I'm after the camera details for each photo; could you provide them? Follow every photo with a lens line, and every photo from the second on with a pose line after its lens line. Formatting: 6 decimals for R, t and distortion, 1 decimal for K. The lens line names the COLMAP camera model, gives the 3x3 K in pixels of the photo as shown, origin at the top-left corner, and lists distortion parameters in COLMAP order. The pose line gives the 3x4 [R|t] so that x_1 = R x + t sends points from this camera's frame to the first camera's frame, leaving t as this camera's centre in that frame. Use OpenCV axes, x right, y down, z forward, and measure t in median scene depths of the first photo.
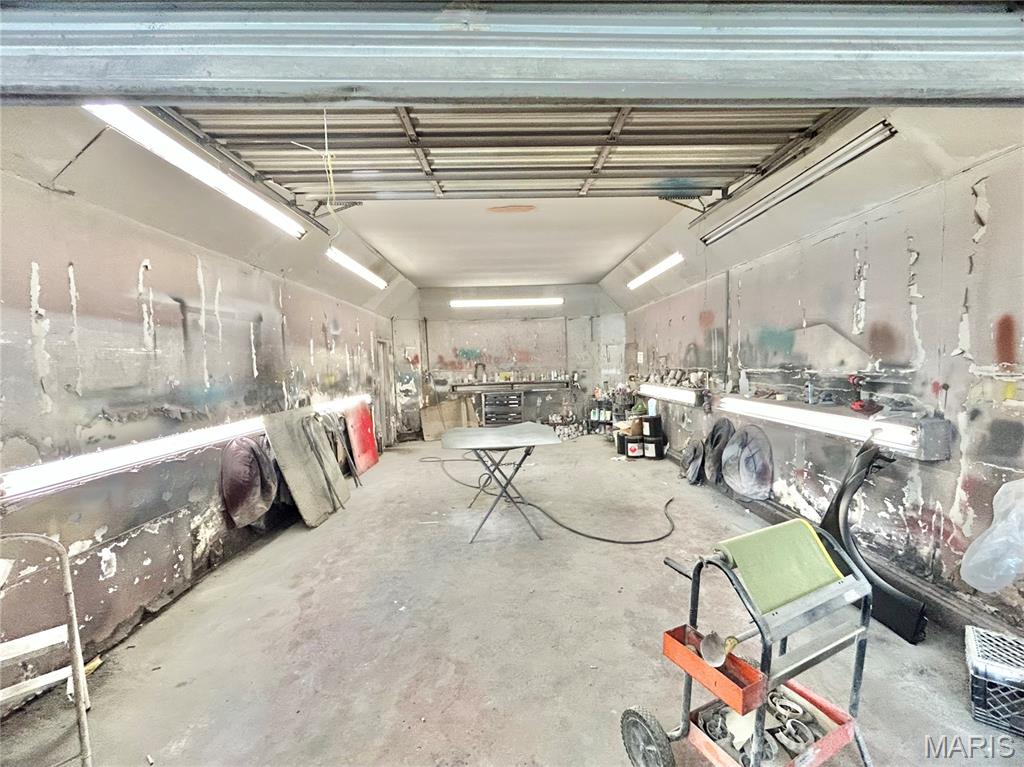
lens RADIAL K [[416.9, 0, 515.1], [0, 416.9, 386.3], [0, 0, 1]] dist [0.000513, 0.000084]
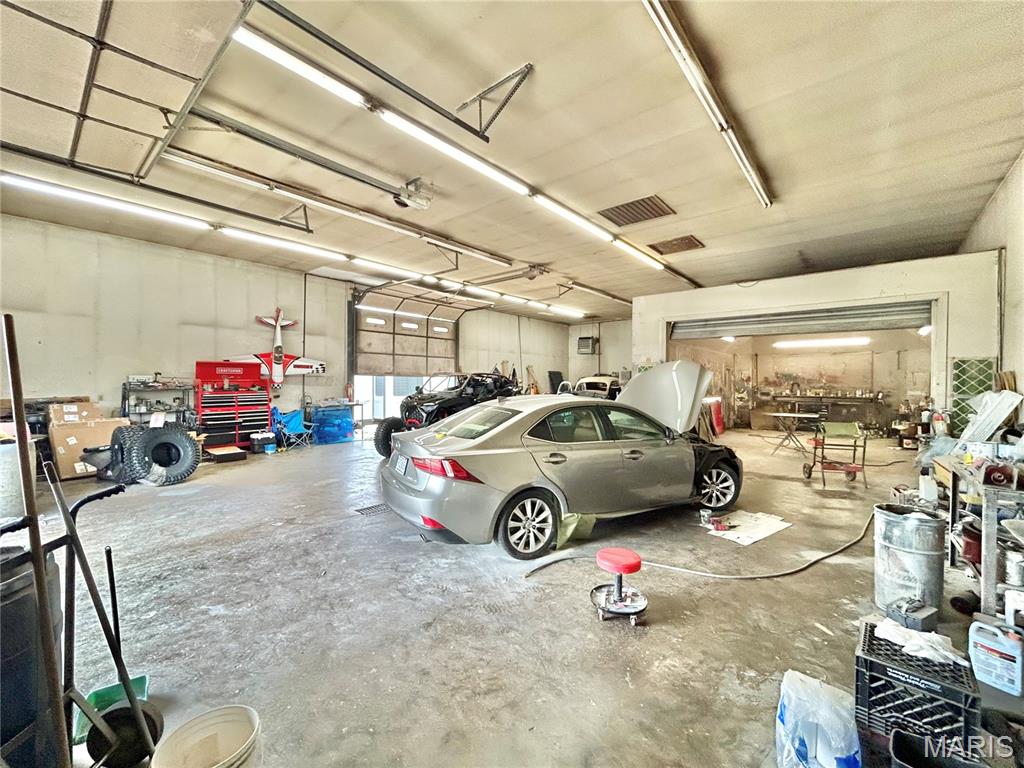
lens RADIAL K [[416.9, 0, 513.0], [0, 416.9, 383.7], [0, 0, 1]] dist [0.000513, 0.000084]
pose [[0.743804, 0.038526, -0.667286, 0.164587], [-0.066587, 0.997642, -0.016623, 0.042031], [0.665072, 0.056797, 0.744616, -0.820232]]
